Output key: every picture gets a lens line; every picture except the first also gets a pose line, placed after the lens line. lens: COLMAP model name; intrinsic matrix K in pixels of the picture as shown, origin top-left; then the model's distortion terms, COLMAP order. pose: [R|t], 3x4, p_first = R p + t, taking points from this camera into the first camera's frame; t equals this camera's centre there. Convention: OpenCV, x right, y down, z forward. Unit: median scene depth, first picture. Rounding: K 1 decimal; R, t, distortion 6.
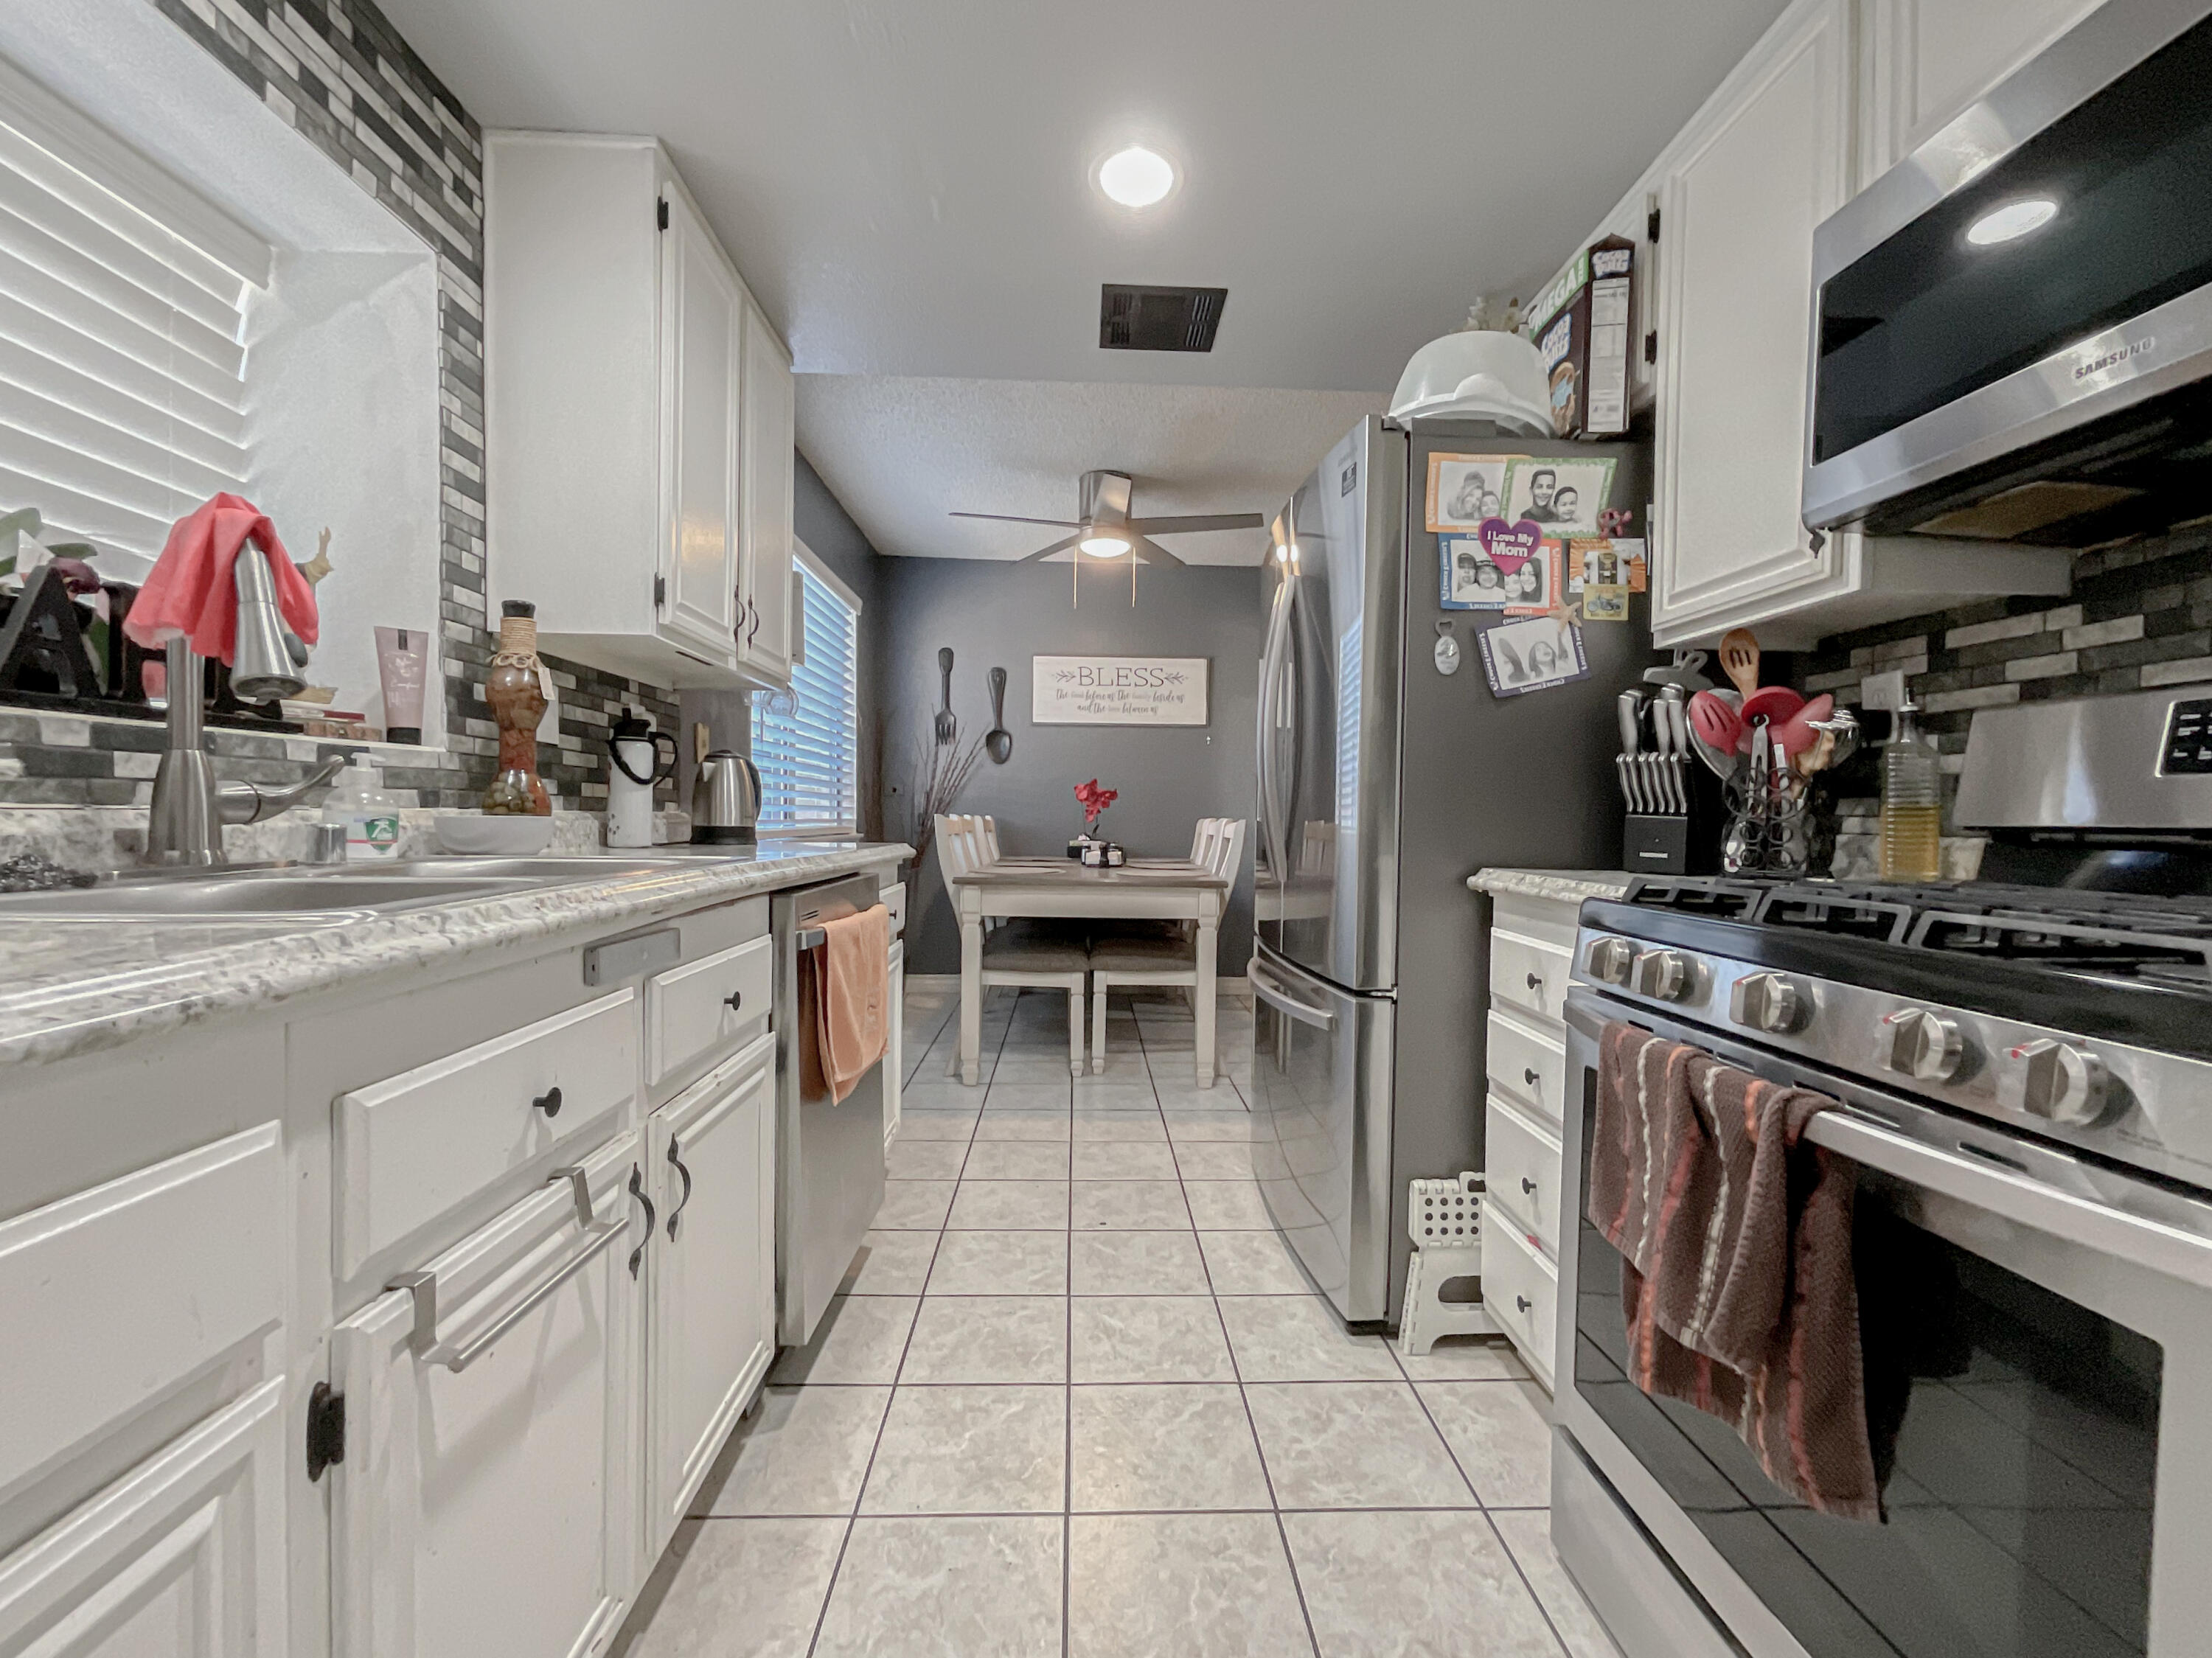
lens RADIAL K [[892.3, 0, 1110.7], [0, 892.3, 829.5], [0, 0, 1]] dist [-0.000962, -0.000039]
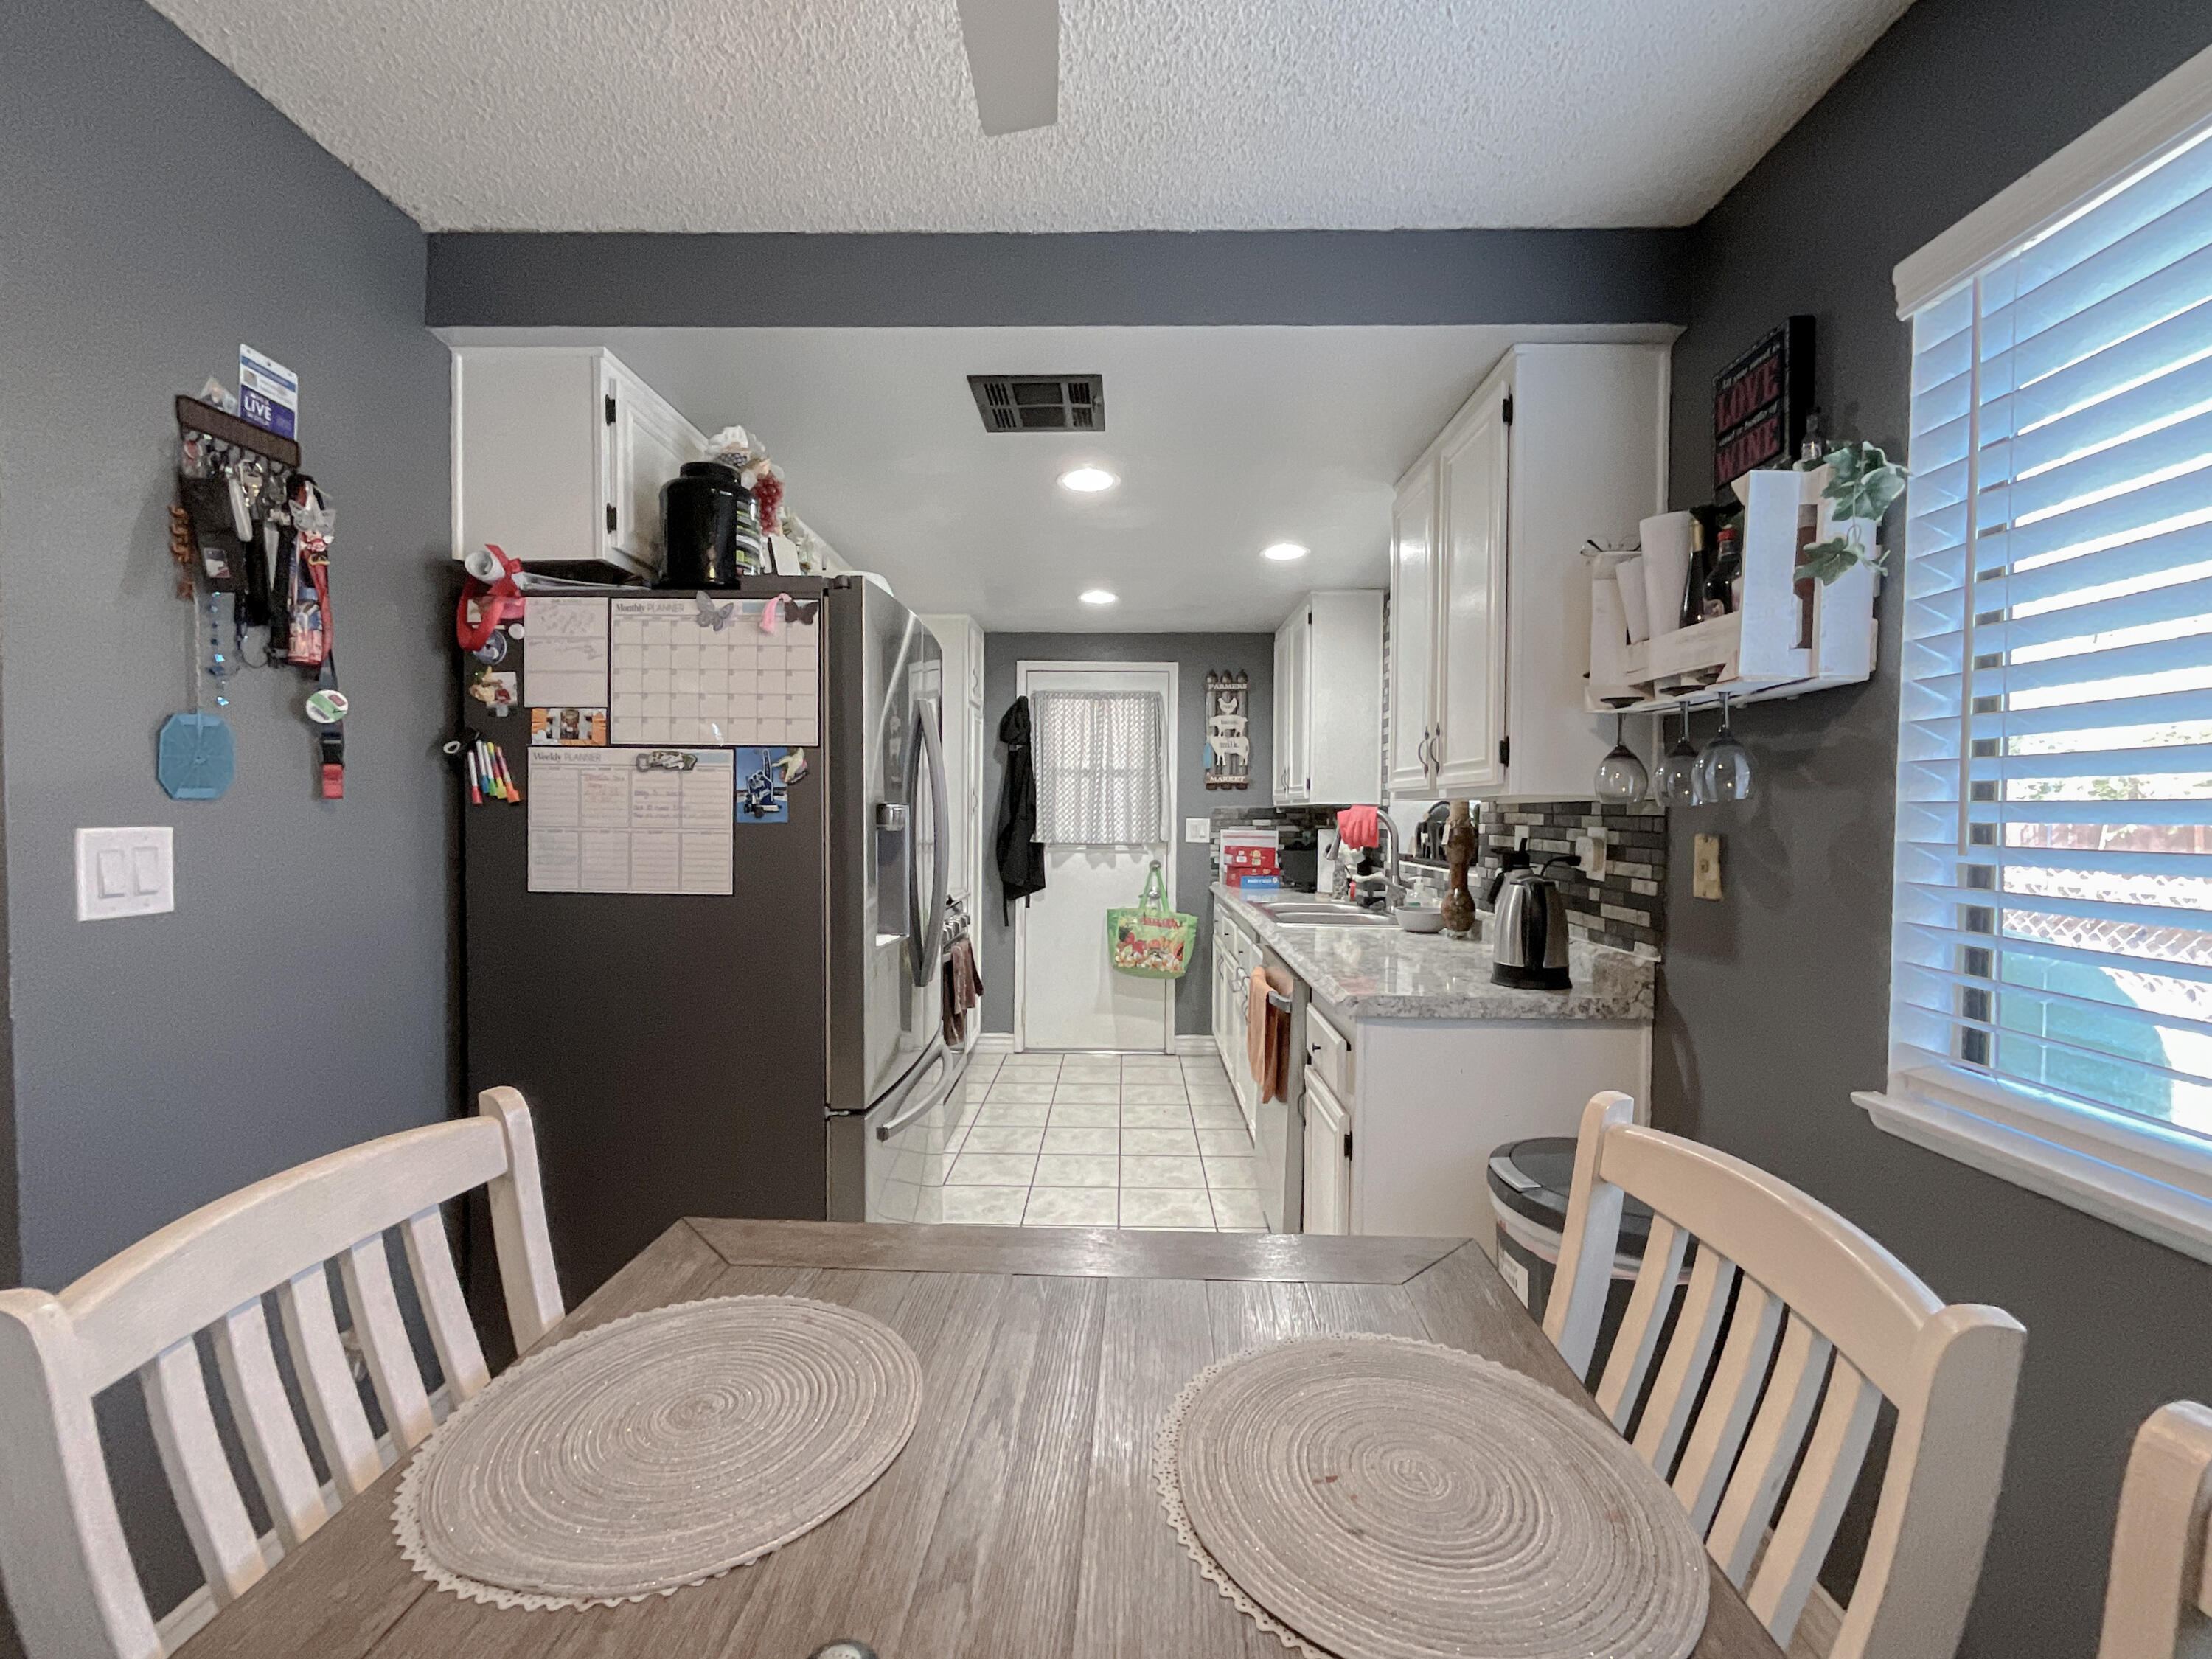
lens RADIAL K [[892.3, 0, 1108.9], [0, 892.3, 839.7], [0, 0, 1]] dist [-0.000962, -0.000039]
pose [[-0.997701, -0.022255, 0.064007, -0.151792], [-0.019354, 0.998773, 0.045593, -0.270674], [-0.064944, 0.044250, -0.996907, 3.343086]]
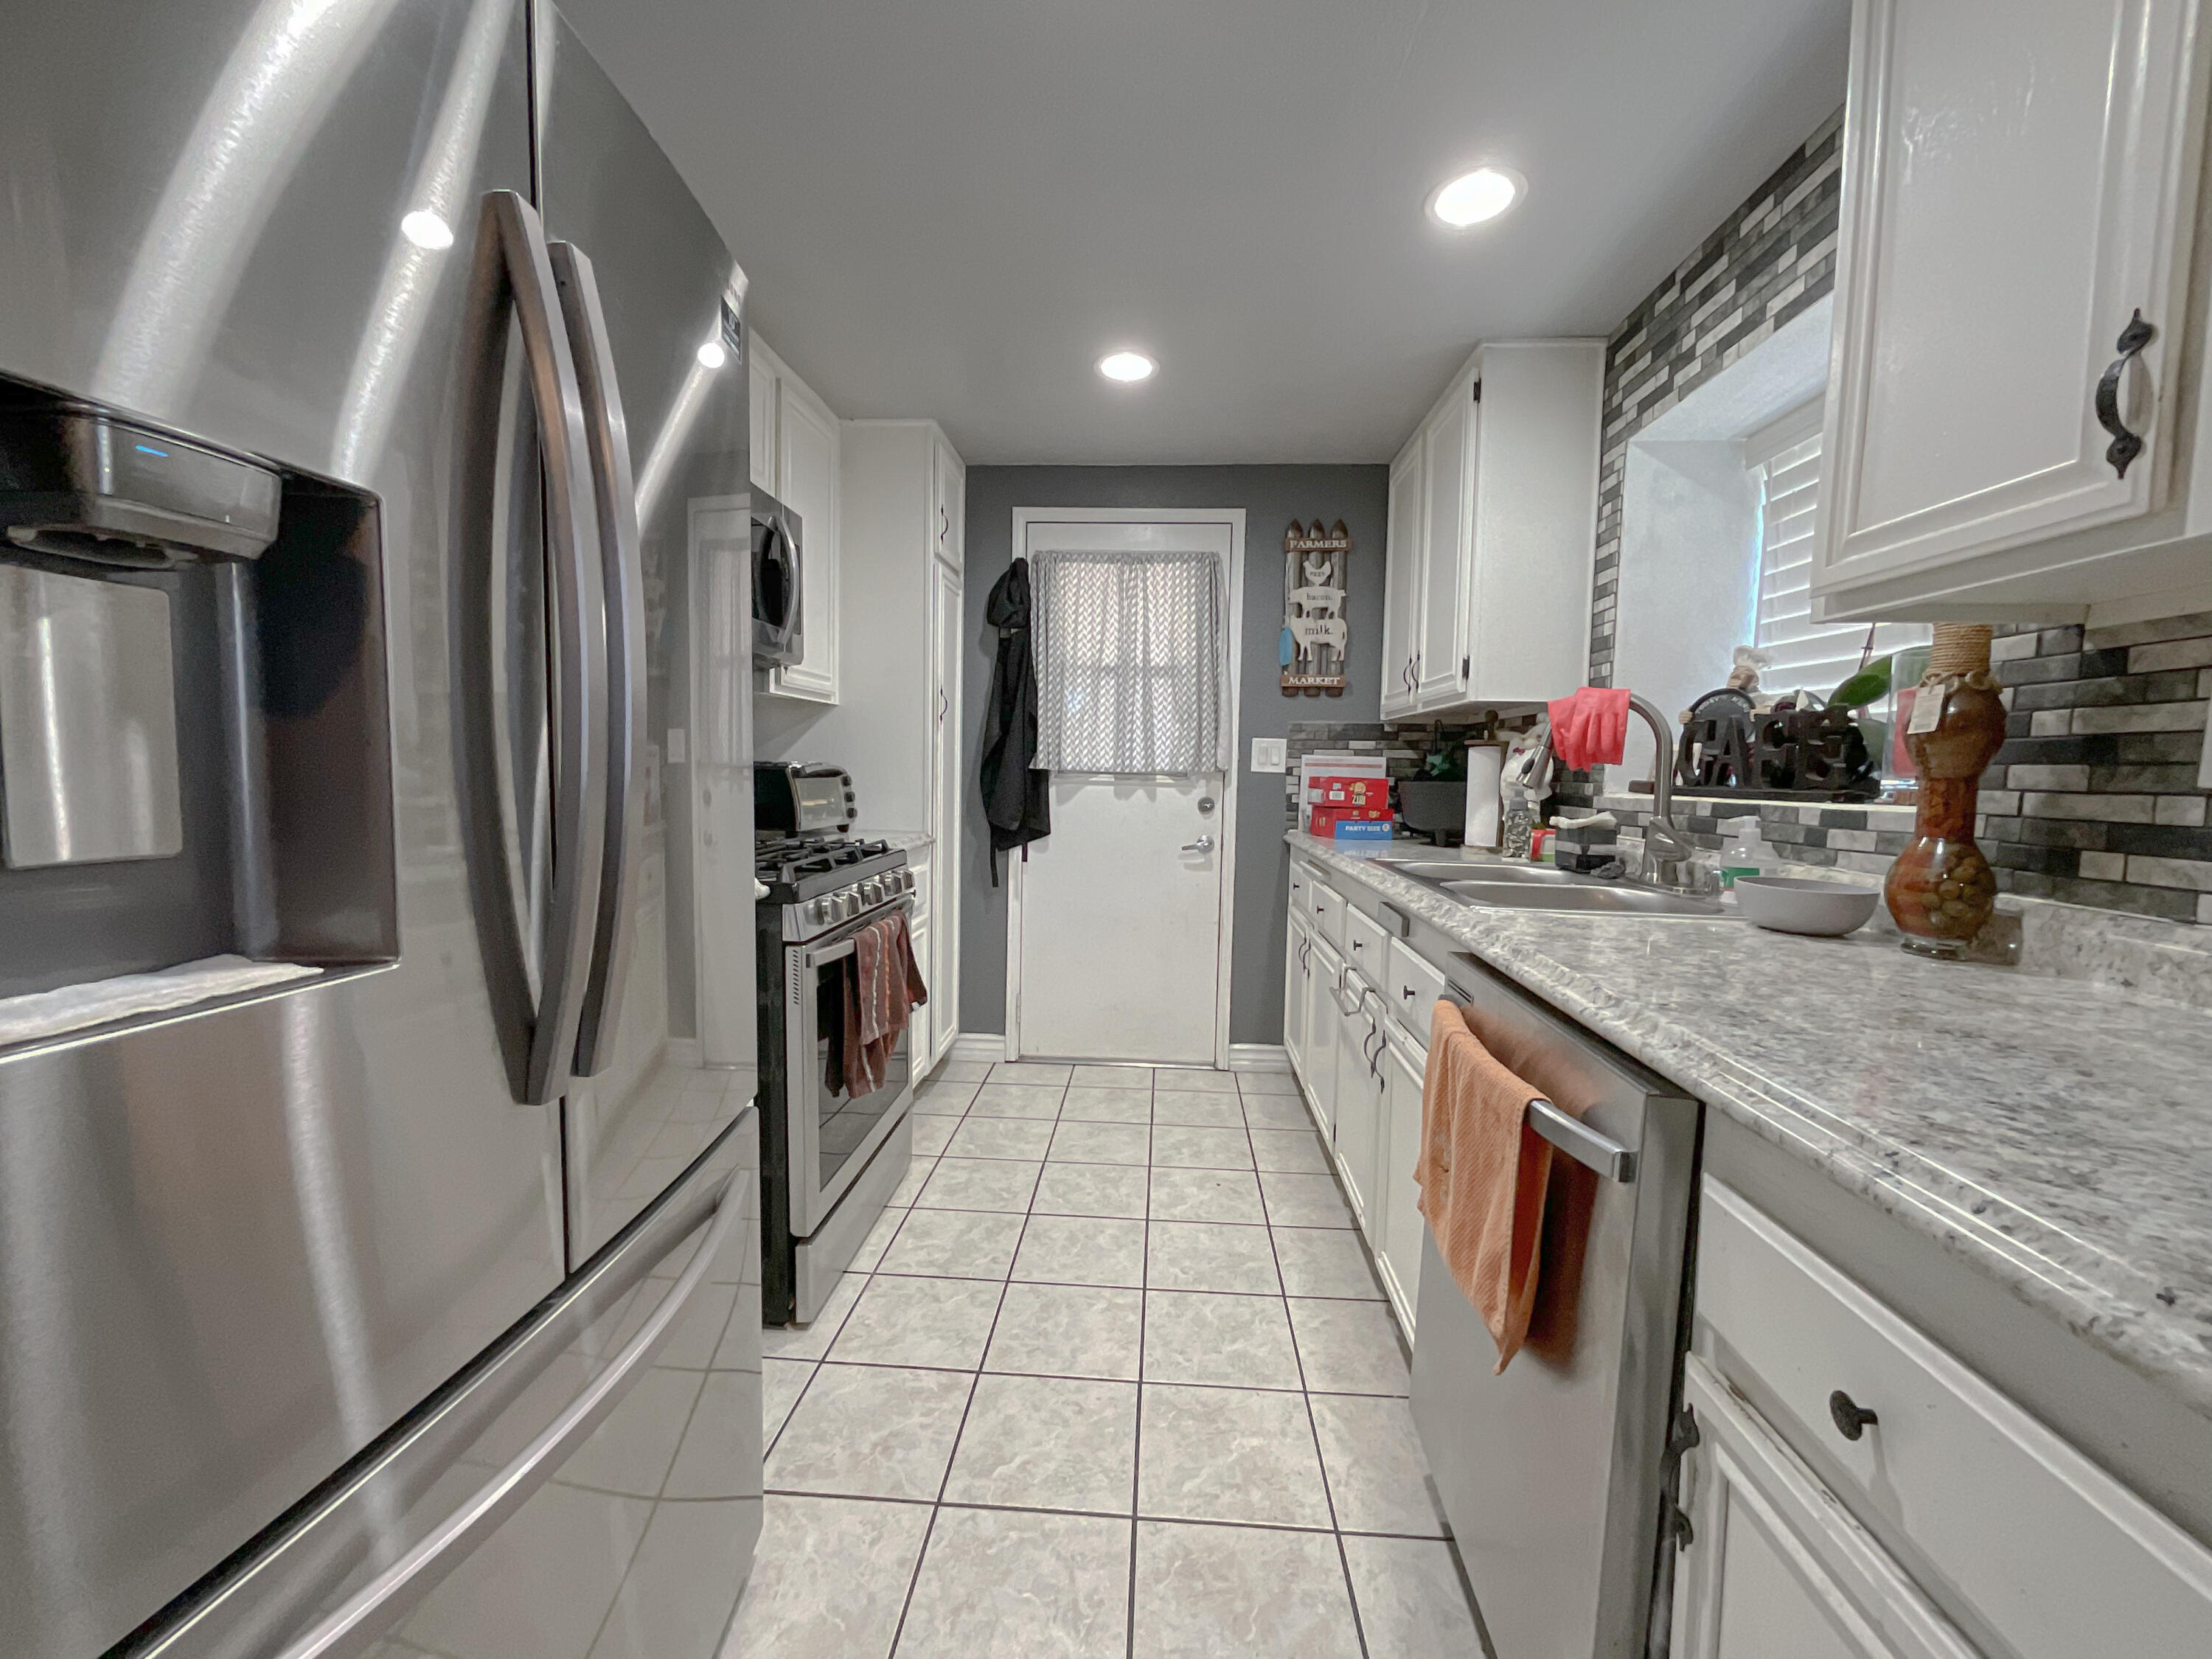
lens RADIAL K [[892.3, 0, 1106.9], [0, 892.3, 834.9], [0, 0, 1]] dist [-0.000962, -0.000039]
pose [[-0.993011, -0.041090, 0.110642, -0.110675], [-0.030629, 0.995040, 0.094641, -0.142626], [-0.113982, 0.090590, -0.989344, 2.211680]]
